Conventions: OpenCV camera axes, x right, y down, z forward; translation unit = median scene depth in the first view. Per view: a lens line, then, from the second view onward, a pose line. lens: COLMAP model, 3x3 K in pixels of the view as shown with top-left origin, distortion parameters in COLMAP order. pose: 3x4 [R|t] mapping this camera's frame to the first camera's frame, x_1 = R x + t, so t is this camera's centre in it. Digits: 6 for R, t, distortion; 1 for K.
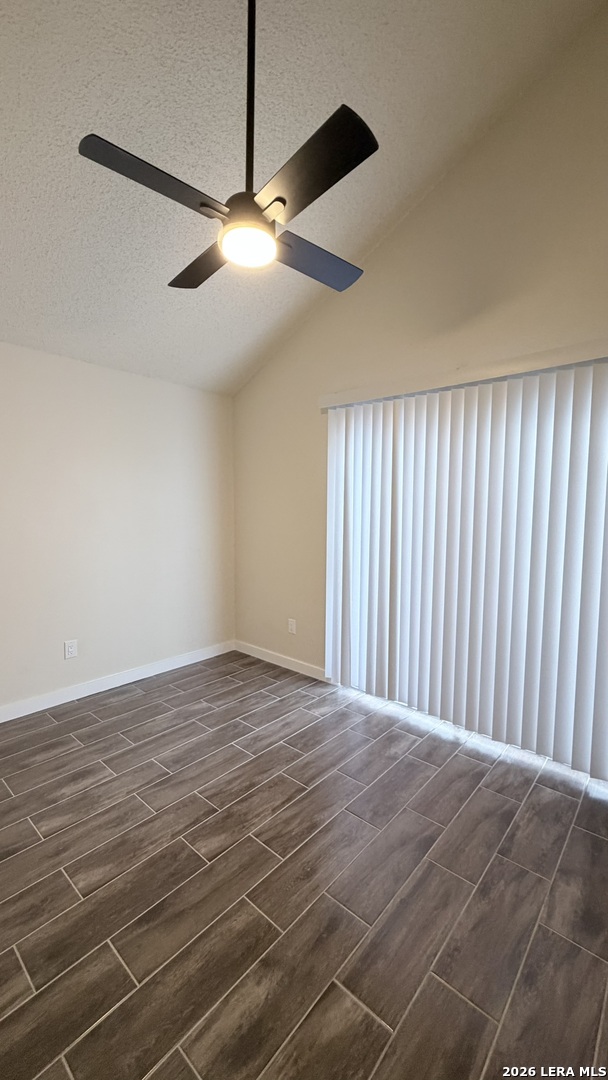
lens RADIAL K [[433.0, 0, 304.0], [0, 433.0, 540.0], [0, 0, 1]] dist [-0.000940, -0.000248]
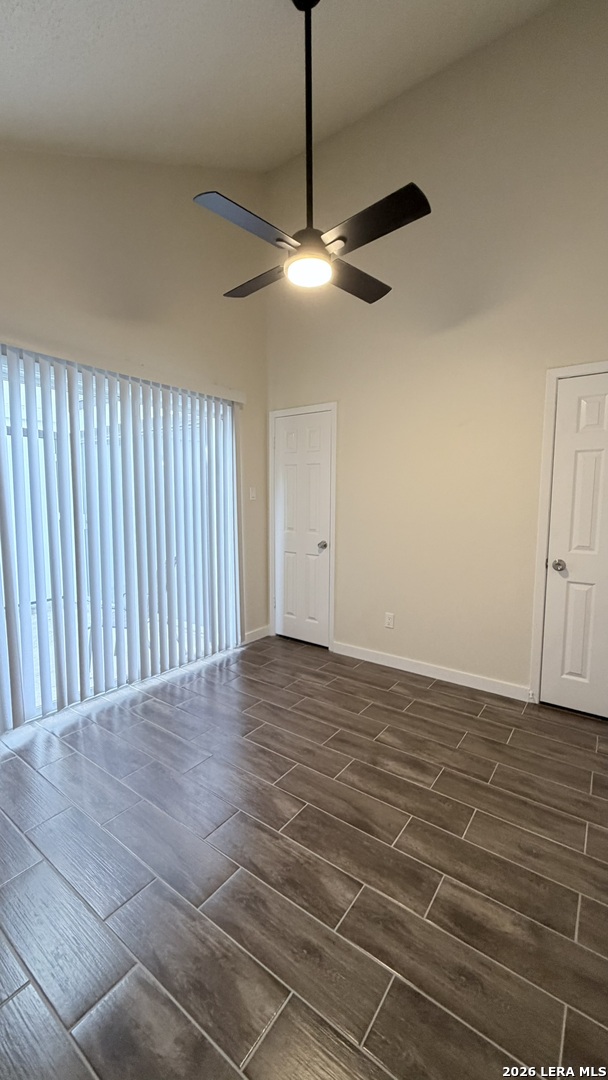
lens RADIAL K [[433.0, 0, 304.0], [0, 433.0, 540.0], [0, 0, 1]] dist [-0.000940, -0.000248]
pose [[-0.092849, -0.111660, 0.989399, -1.420785], [0.074387, 0.990137, 0.118724, -0.077205], [-0.992898, 0.084622, -0.083627, 1.180419]]
